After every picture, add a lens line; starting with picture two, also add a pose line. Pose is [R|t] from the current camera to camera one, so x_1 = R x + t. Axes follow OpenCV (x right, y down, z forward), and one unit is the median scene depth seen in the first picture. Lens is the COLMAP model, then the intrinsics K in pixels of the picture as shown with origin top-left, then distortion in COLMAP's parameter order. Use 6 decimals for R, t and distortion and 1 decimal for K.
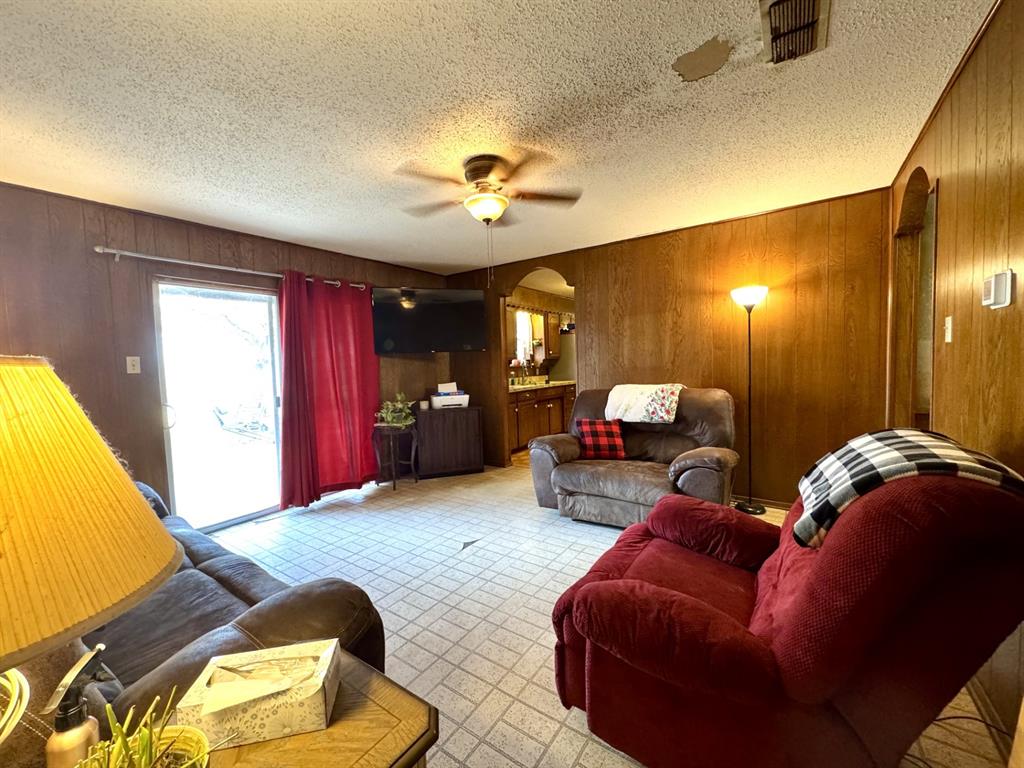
lens RADIAL K [[409.6, 0, 510.4], [0, 409.6, 381.5], [0, 0, 1]] dist [-0.003315, -0.000431]
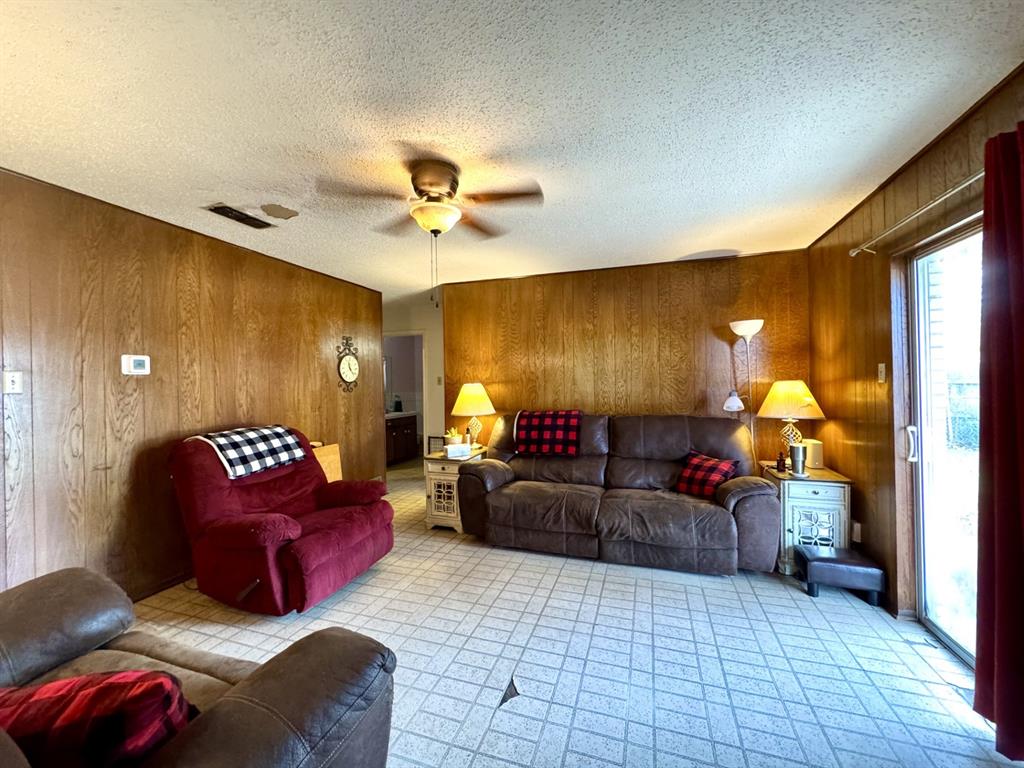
lens RADIAL K [[409.6, 0, 510.4], [0, 409.6, 381.5], [0, 0, 1]] dist [-0.003315, -0.000431]
pose [[-0.958038, 0.044892, -0.283105, 0.047501], [0.030033, 0.997944, 0.056613, -0.095668], [0.285064, 0.045735, -0.957417, 1.583873]]
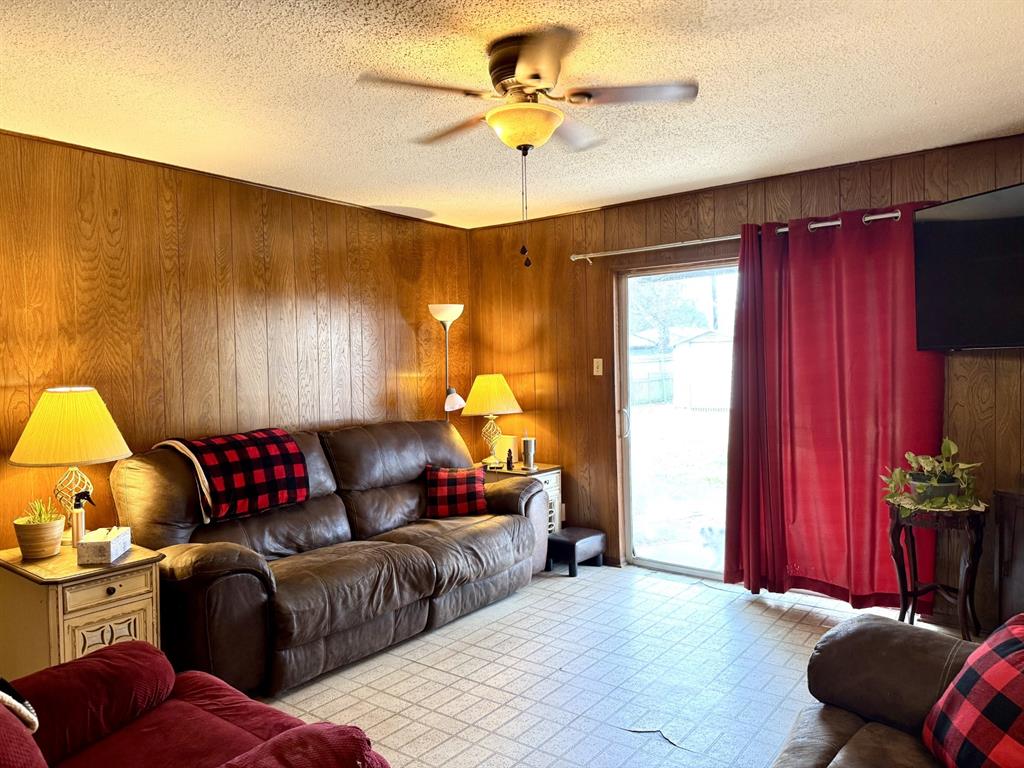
lens RADIAL K [[715.6, 0, 507.0], [0, 715.6, 381.1], [0, 0, 1]] dist [0.076986, -0.104706]
pose [[-0.041714, 0.057220, -0.997490, 0.809170], [-0.029524, 0.997852, 0.058476, -0.101391], [0.998693, 0.031889, -0.039935, 0.849948]]
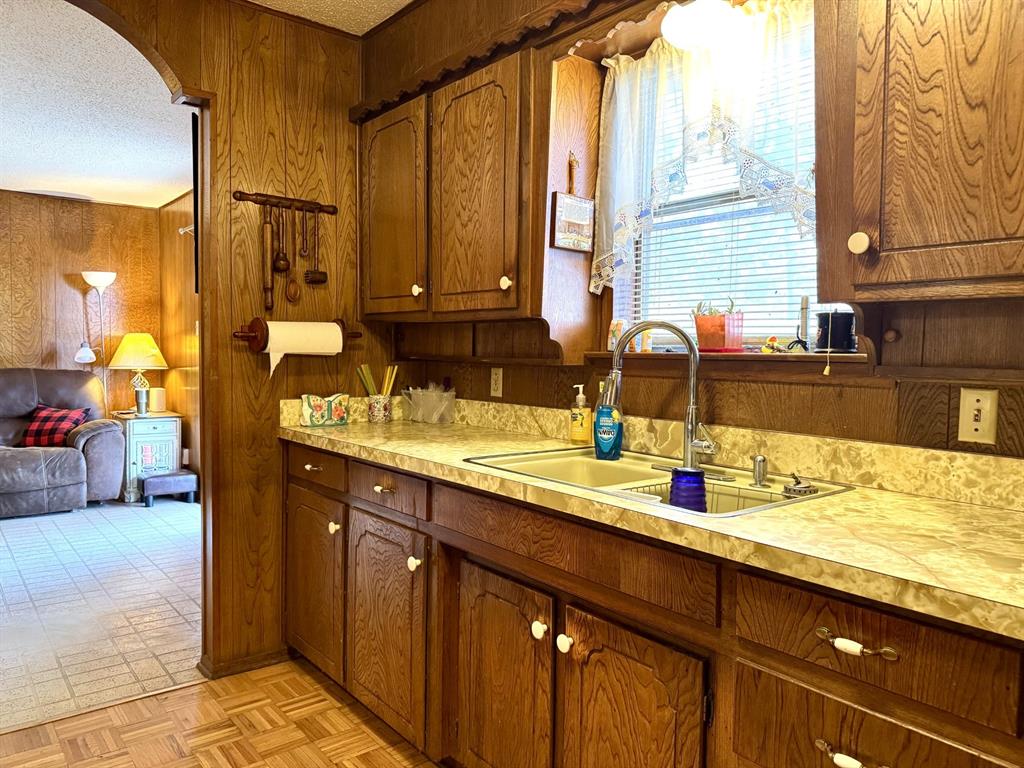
lens RADIAL K [[715.6, 0, 507.0], [0, 715.6, 381.1], [0, 0, 1]] dist [0.076986, -0.104706]
pose [[-0.272561, 0.067572, -0.959763, 0.750546], [-0.052497, 0.995000, 0.084961, -0.109887], [0.960705, 0.073542, -0.267651, 2.342042]]
